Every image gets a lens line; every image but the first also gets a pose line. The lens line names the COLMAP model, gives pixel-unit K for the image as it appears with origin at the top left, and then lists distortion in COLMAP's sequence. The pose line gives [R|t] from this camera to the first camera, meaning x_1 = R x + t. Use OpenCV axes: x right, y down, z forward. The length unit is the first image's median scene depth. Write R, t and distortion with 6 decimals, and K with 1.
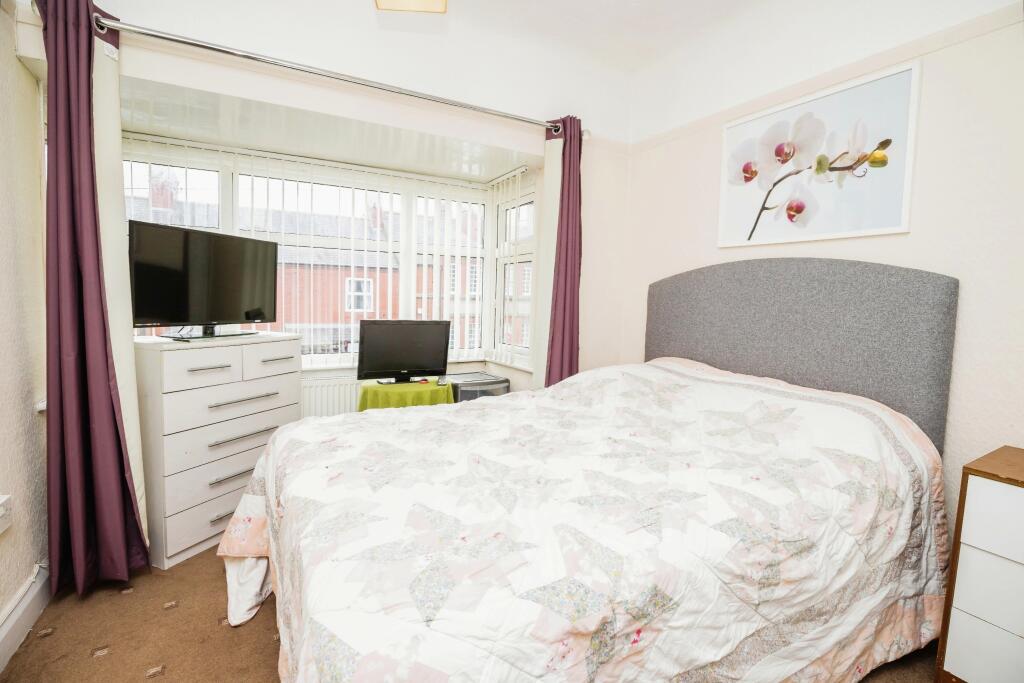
lens RADIAL K [[471.5, 0, 509.7], [0, 471.5, 362.2], [0, 0, 1]] dist [-0.031058, 0.008443]
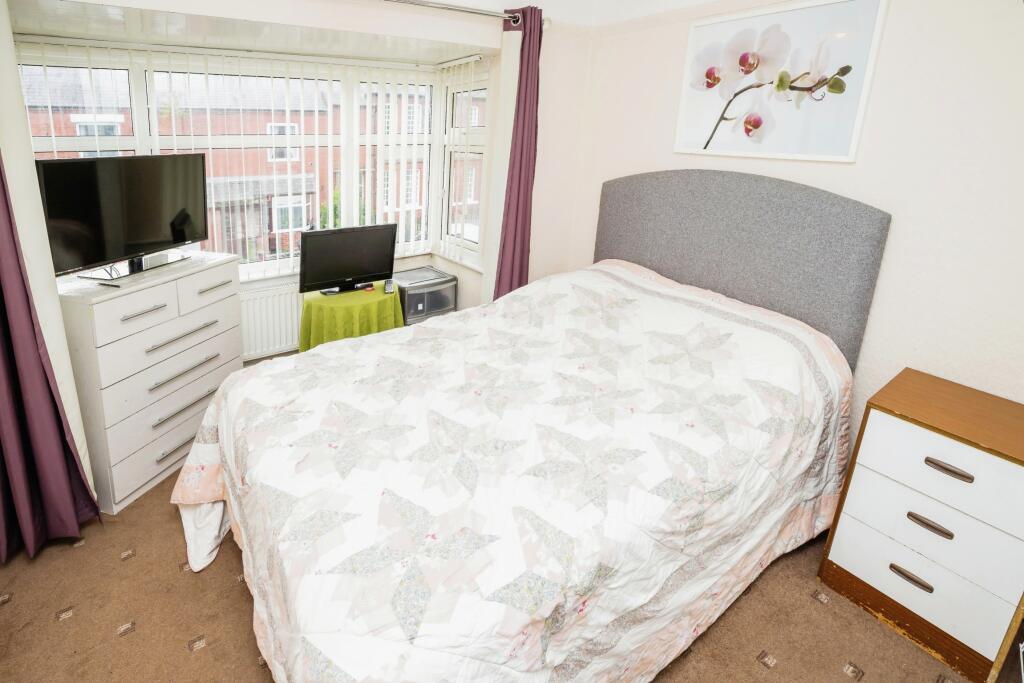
lens RADIAL K [[477.7, 0, 512.0], [0, 477.7, 341.5], [0, 0, 1]] dist [-0.024952, 0.005154]
pose [[0.993410, 0.010668, 0.114113, -0.017875], [-0.029187, 0.986380, 0.161875, -0.098087], [-0.110832, -0.164139, 0.980191, -0.015650]]
